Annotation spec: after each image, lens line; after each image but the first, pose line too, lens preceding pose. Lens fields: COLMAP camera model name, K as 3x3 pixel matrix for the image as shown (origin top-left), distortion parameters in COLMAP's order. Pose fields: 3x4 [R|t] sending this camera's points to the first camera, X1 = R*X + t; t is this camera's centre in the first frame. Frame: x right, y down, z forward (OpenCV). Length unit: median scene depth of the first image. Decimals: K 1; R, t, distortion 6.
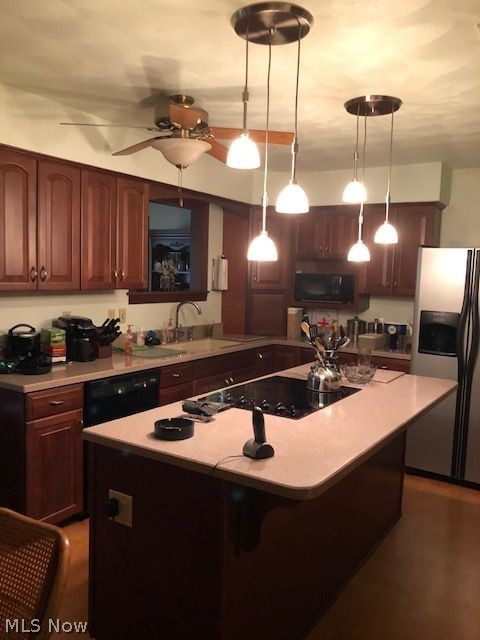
lens RADIAL K [[531.8, 0, 240.0], [0, 531.8, 320.0], [0, 0, 1]] dist [-0.011857, -0.004800]
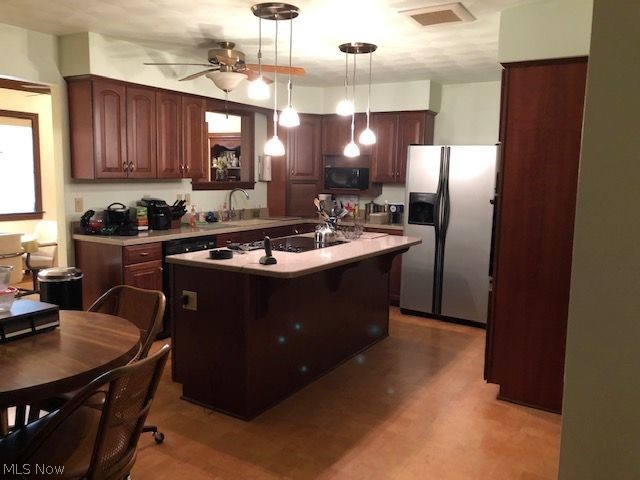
lens RADIAL K [[531.8, 0, 320.0], [0, 531.8, 240.0], [0, 0, 1]] dist [-0.011857, -0.004800]
pose [[0.999526, -0.012698, 0.028052, 0.084816], [0.011665, 0.999259, 0.036685, 0.058940], [-0.028497, -0.036340, 0.998933, -0.408957]]
